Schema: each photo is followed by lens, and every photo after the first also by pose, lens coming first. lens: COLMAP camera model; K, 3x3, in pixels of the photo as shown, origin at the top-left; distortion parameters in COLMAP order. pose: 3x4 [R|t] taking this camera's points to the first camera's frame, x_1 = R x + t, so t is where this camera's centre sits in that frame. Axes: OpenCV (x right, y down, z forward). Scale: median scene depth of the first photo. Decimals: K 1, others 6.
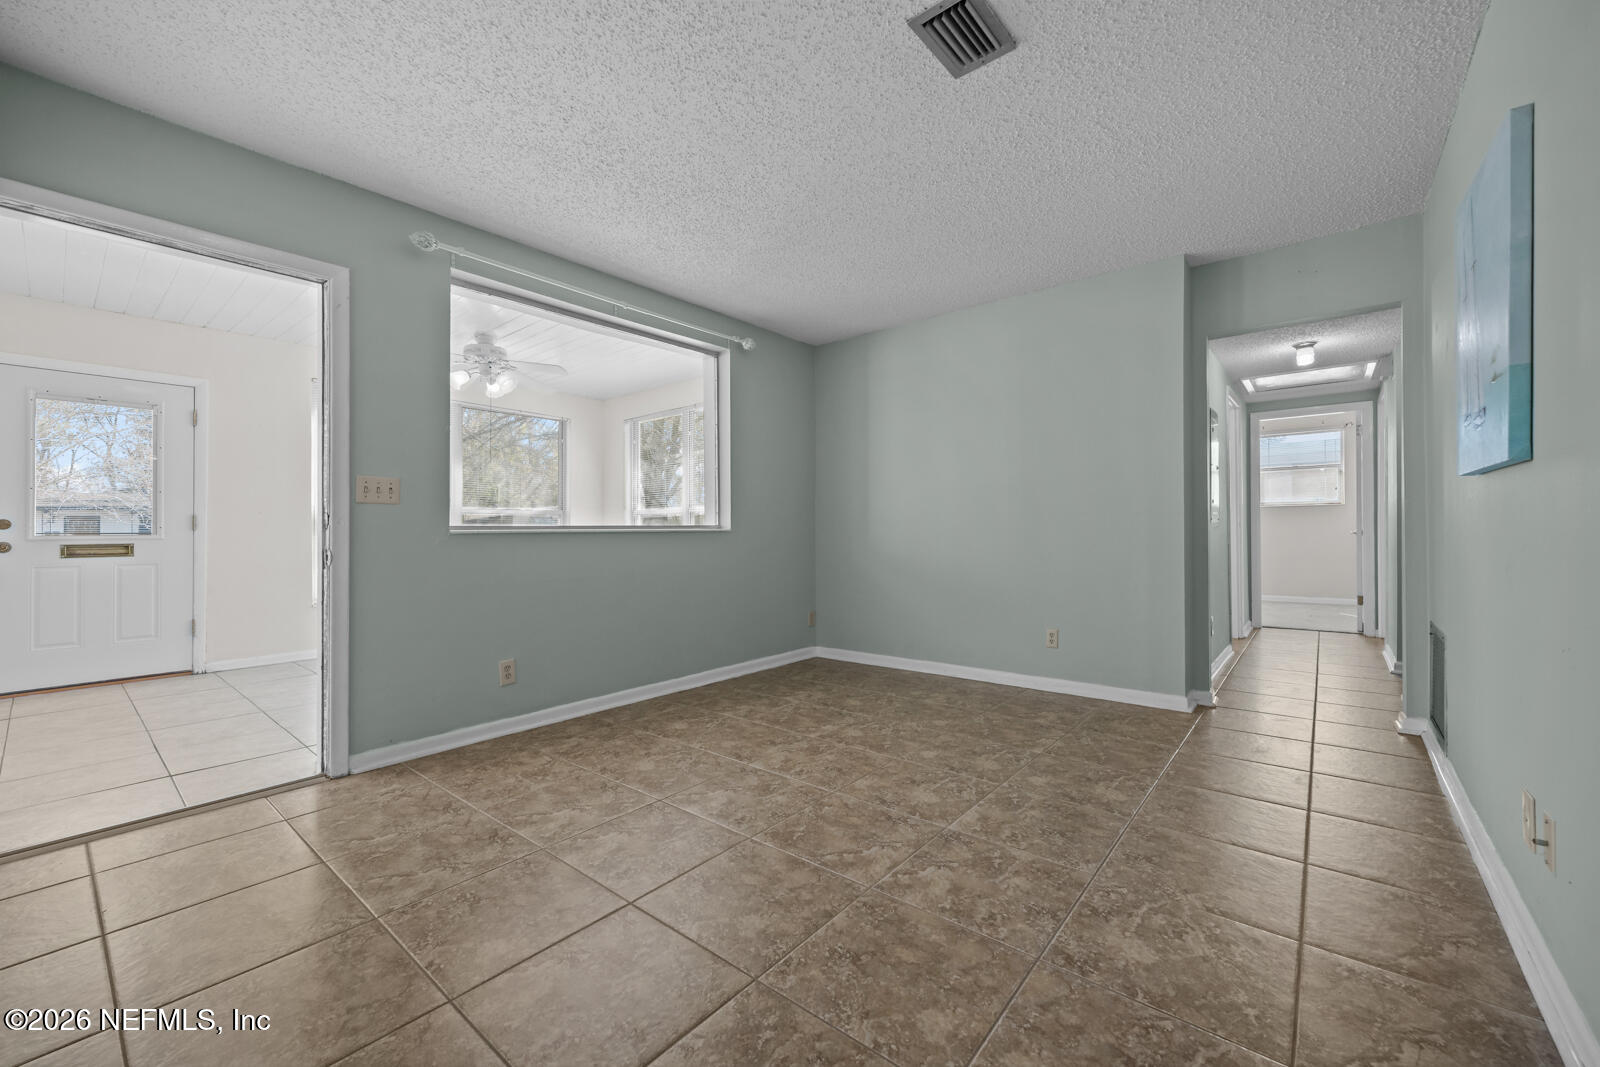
lens RADIAL K [[640.5, 0, 803.7], [0, 640.5, 529.4], [0, 0, 1]] dist [-0.002092, 0.000527]
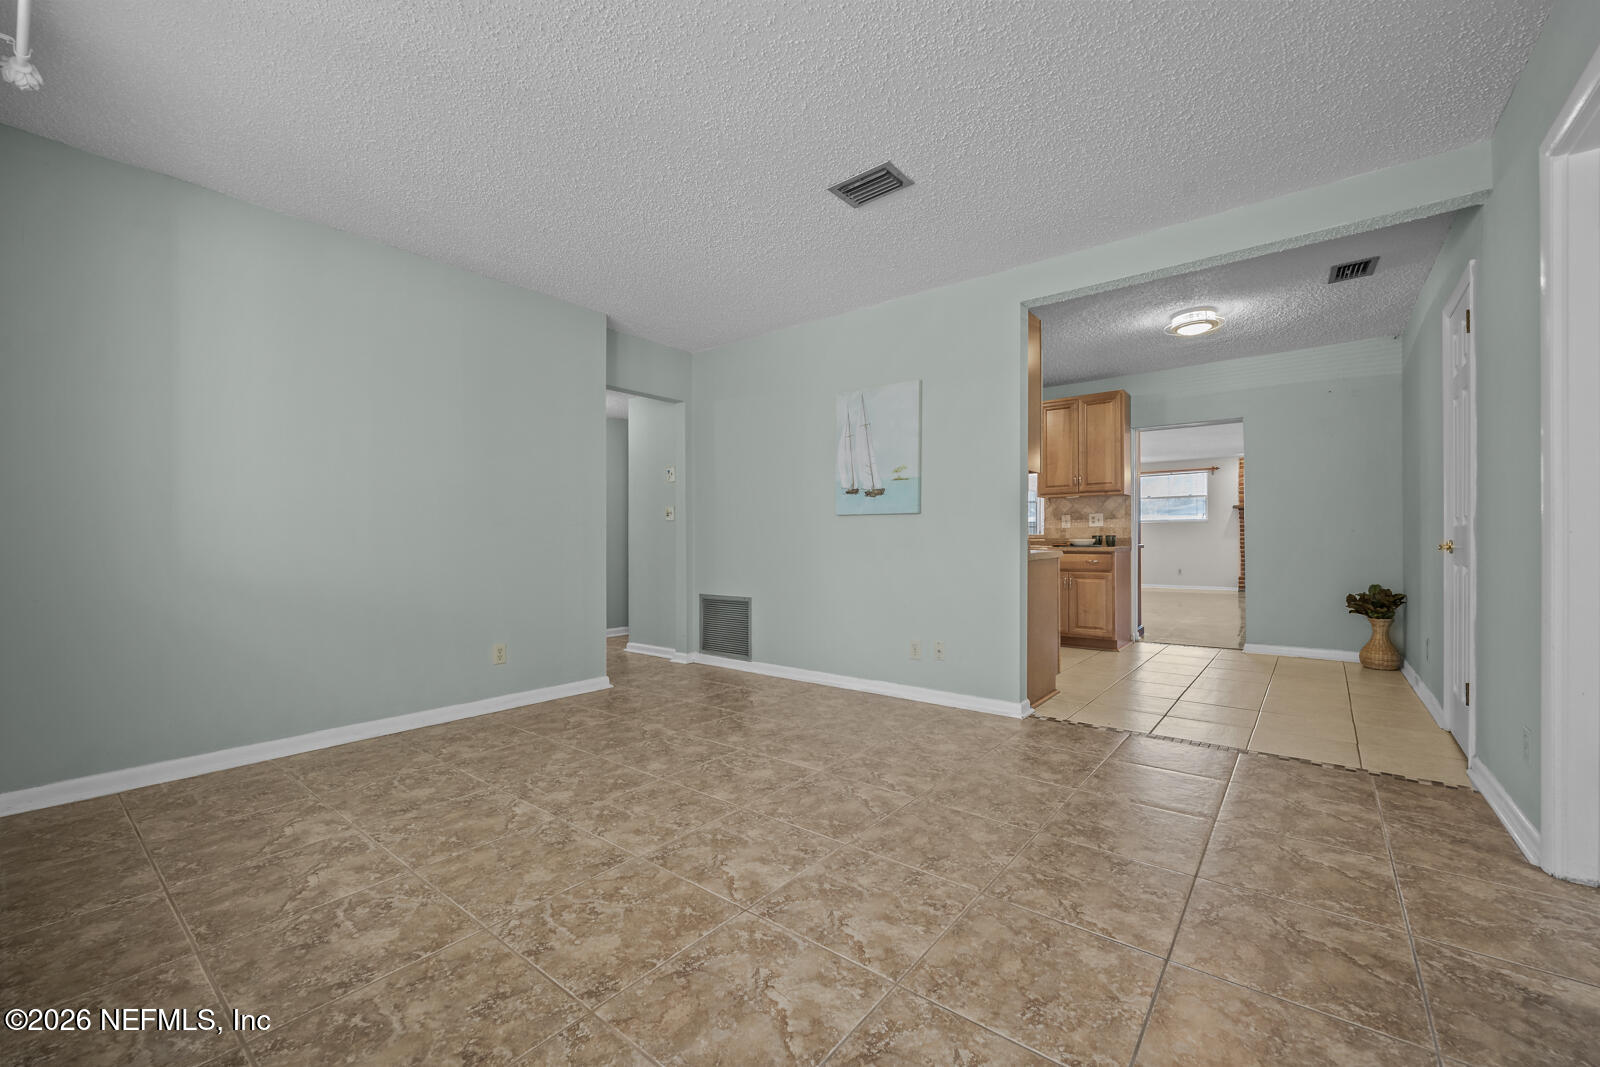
lens RADIAL K [[640.5, 0, 813.1], [0, 640.5, 545.2], [0, 0, 1]] dist [-0.002092, 0.000527]
pose [[-0.030145, -0.001433, 0.999544, -0.797079], [-0.001391, 0.999998, 0.001392, 0.012305], [-0.999545, -0.001348, -0.030147, 0.802644]]
